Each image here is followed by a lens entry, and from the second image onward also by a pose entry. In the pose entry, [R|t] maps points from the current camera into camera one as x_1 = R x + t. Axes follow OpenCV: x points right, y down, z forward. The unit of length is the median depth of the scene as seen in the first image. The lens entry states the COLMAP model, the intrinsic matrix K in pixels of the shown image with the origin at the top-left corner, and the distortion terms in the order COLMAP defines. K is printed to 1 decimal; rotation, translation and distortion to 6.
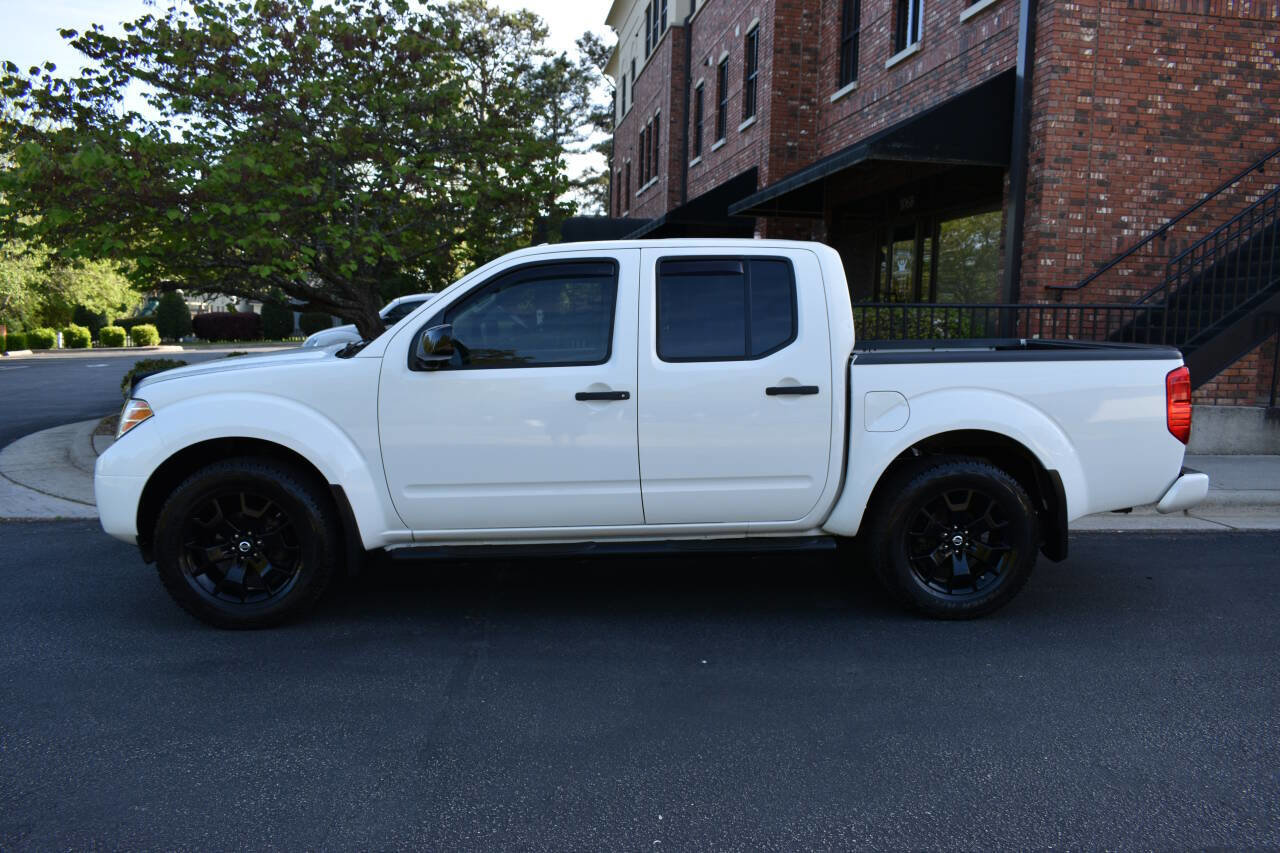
lens RADIAL K [[985.4, 0, 642.7], [0, 985.4, 422.1], [0, 0, 1]] dist [-0.017135, 0.011269]
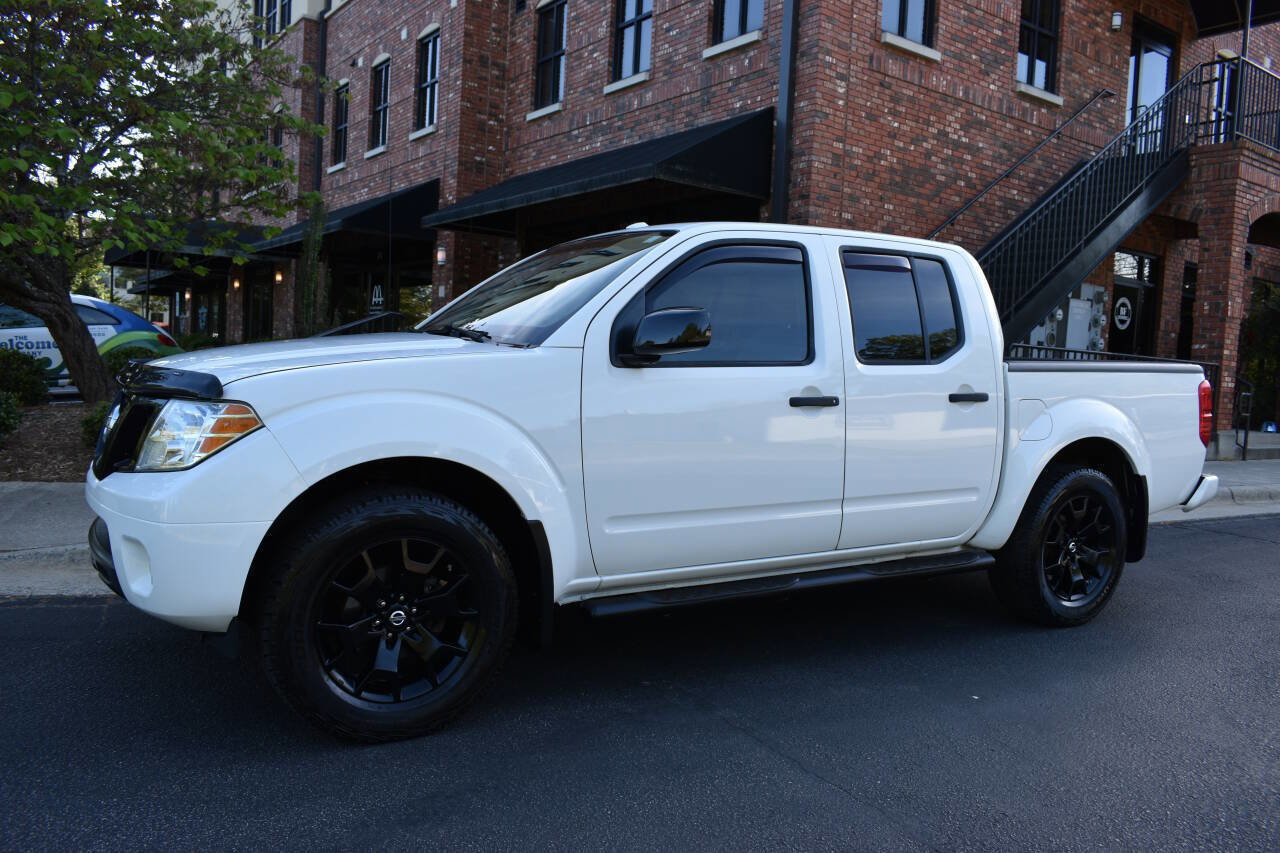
lens RADIAL K [[985.4, 0, 642.7], [0, 985.4, 422.1], [0, 0, 1]] dist [-0.017135, 0.011269]
pose [[0.893054, -0.002554, 0.449942, -0.232551], [0.016173, 0.999520, -0.026428, 0.004707], [-0.449658, 0.030878, 0.892667, 0.127452]]
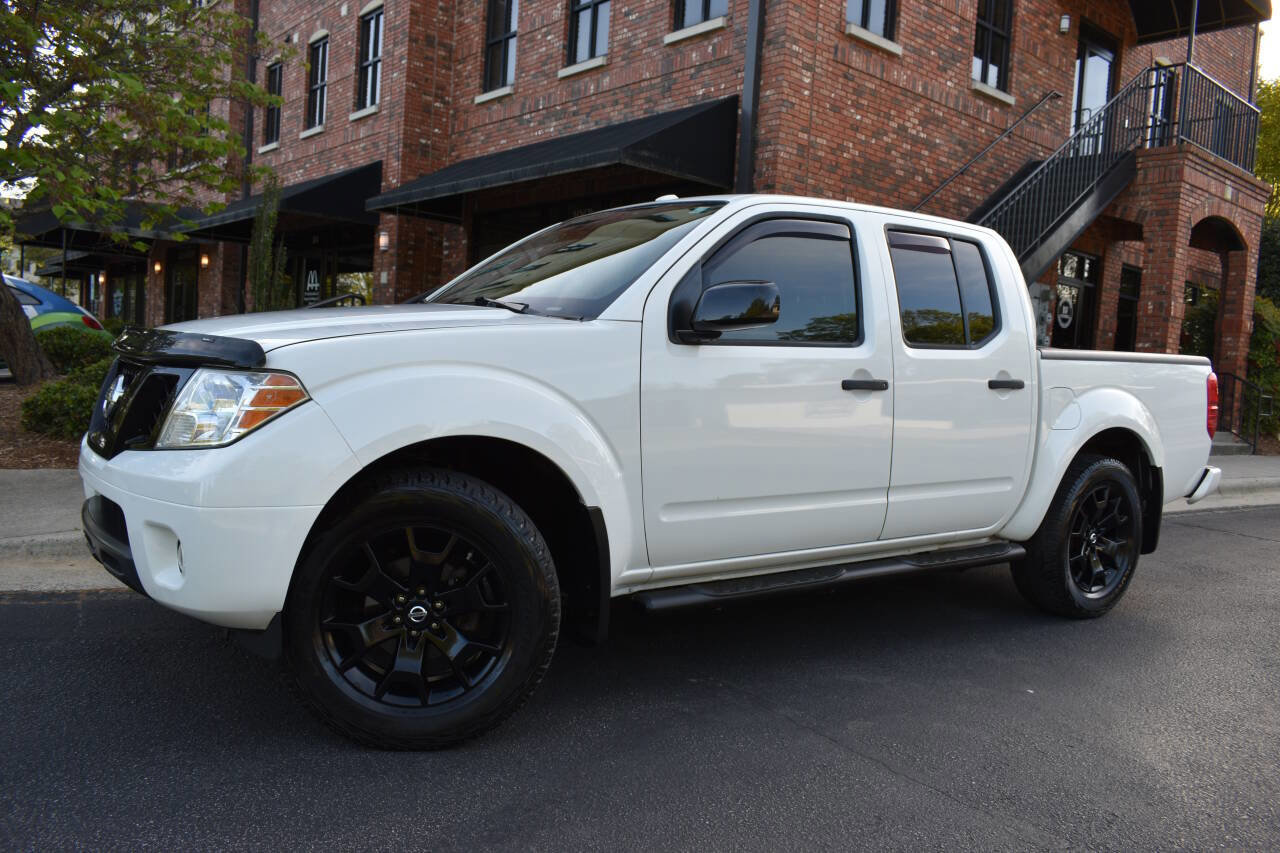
lens RADIAL K [[985.0, 0, 640.0], [0, 985.0, 426.5], [0, 0, 1]] dist [-0.017170, 0.010358]
pose [[0.856034, 0.001125, 0.516919, -0.259066], [0.008563, 0.999830, -0.016356, 0.008218], [-0.516849, 0.018428, 0.855878, 0.166645]]
